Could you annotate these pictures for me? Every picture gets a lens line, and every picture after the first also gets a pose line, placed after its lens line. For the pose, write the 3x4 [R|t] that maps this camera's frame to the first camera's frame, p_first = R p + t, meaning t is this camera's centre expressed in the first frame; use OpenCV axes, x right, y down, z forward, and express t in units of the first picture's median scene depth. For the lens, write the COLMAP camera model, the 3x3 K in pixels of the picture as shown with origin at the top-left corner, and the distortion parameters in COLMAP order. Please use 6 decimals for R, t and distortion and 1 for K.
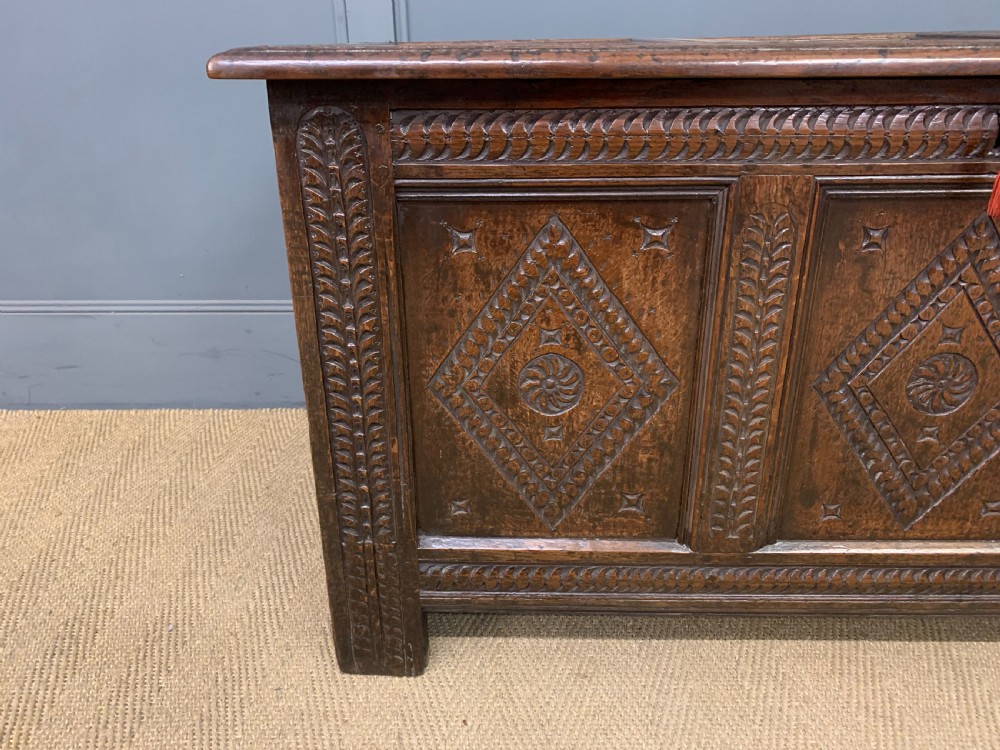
lens RADIAL K [[758.9, 0, 498.8], [0, 758.9, 359.6], [0, 0, 1]] dist [0.070435, -0.081060]
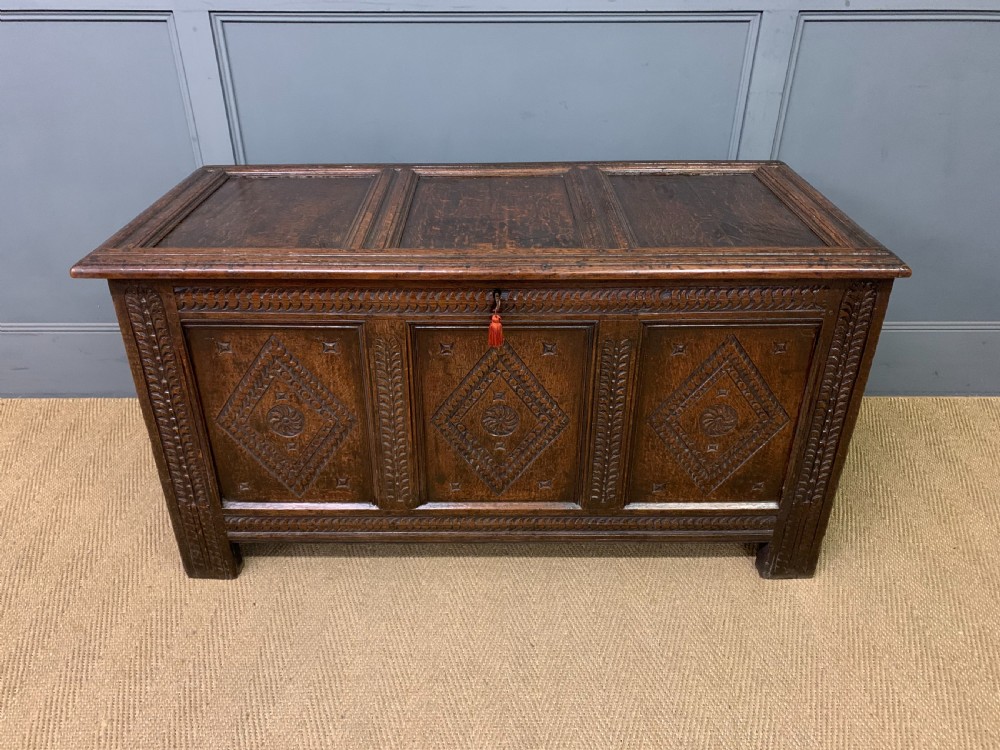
lens RADIAL K [[770.8, 0, 495.9], [0, 770.8, 363.6], [0, 0, 1]] dist [0.049002, -0.052431]
pose [[0.999883, 0.000353, 0.015288, 0.509464], [-0.002026, 0.993972, 0.109616, -0.286514], [-0.015157, -0.109634, 0.993856, -0.758933]]
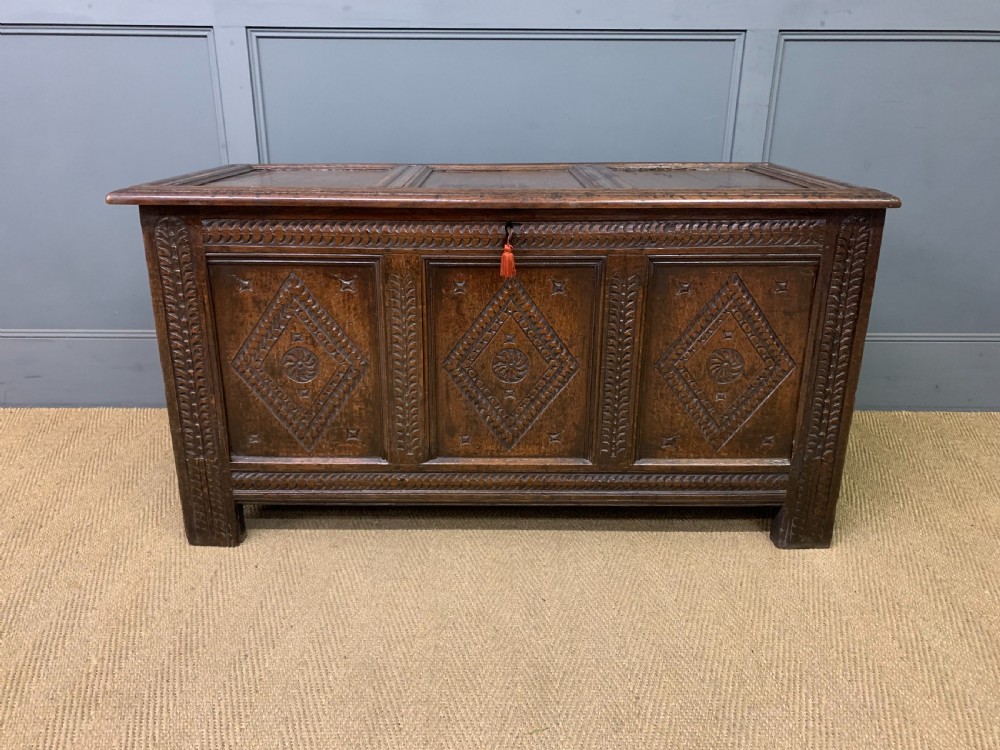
lens RADIAL K [[767.8, 0, 496.1], [0, 767.8, 361.0], [0, 0, 1]] dist [0.058386, -0.071643]
pose [[0.999825, 0.007531, 0.017105, 0.481886], [-0.006260, 0.997299, -0.073179, 0.148457], [-0.017610, 0.073059, 0.997172, -0.802349]]
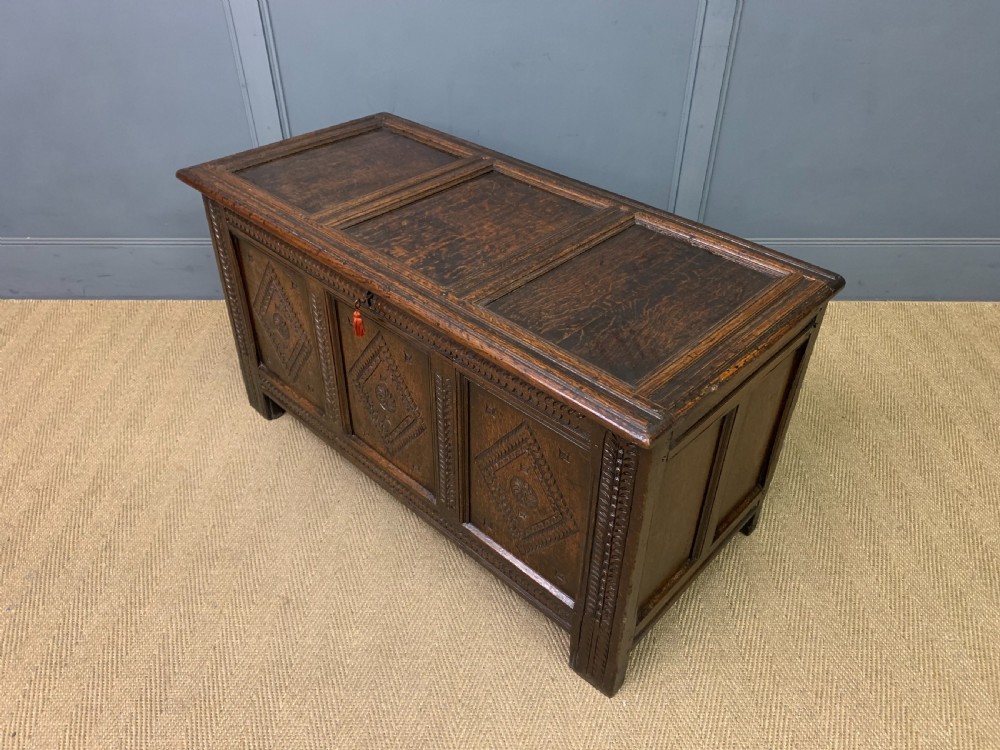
lens RADIAL K [[782.6, 0, 500.0], [0, 782.6, 375.0], [0, 0, 1]] dist [-0.000330, 0.004540]
pose [[0.999994, 0.003351, 0.000491, 0.575868], [-0.003372, 0.971042, 0.238883, -0.356016], [0.000324, -0.238884, 0.971048, -1.348376]]
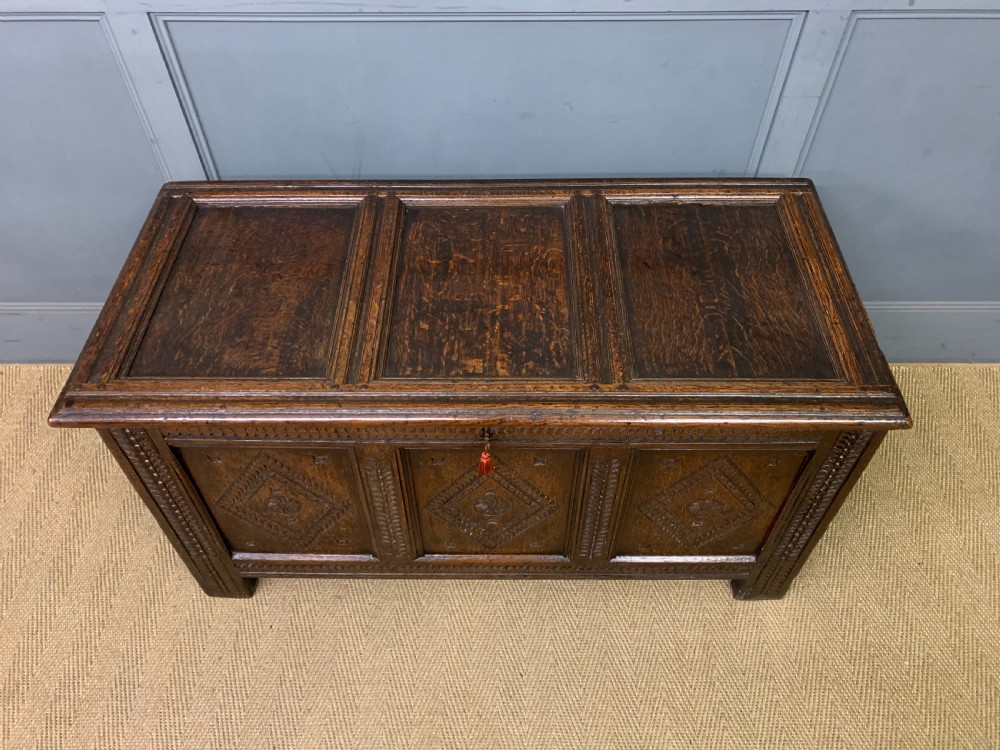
lens RADIAL K [[774.6, 0, 500.9], [0, 774.6, 369.4], [0, 0, 1]] dist [0.040079, -0.039904]
pose [[0.999966, -0.000845, 0.008173, 0.551594], [-0.002861, 0.896629, 0.442773, -1.042911], [-0.007703, -0.442781, 0.896597, -0.514643]]
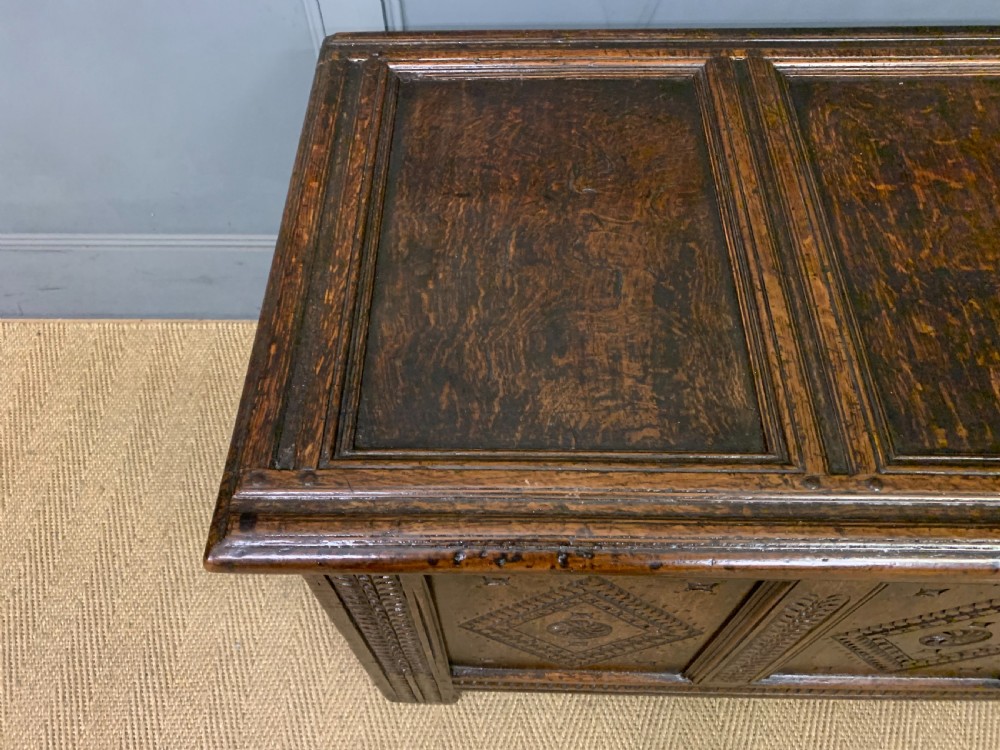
lens RADIAL K [[767.8, 0, 496.1], [0, 767.8, 361.0], [0, 0, 1]] dist [0.058386, -0.071643]
pose [[0.999998, 0.001644, -0.000703, -0.042006], [-0.000976, 0.831452, 0.555595, -0.813429], [0.001498, -0.555594, 0.831452, 0.317377]]
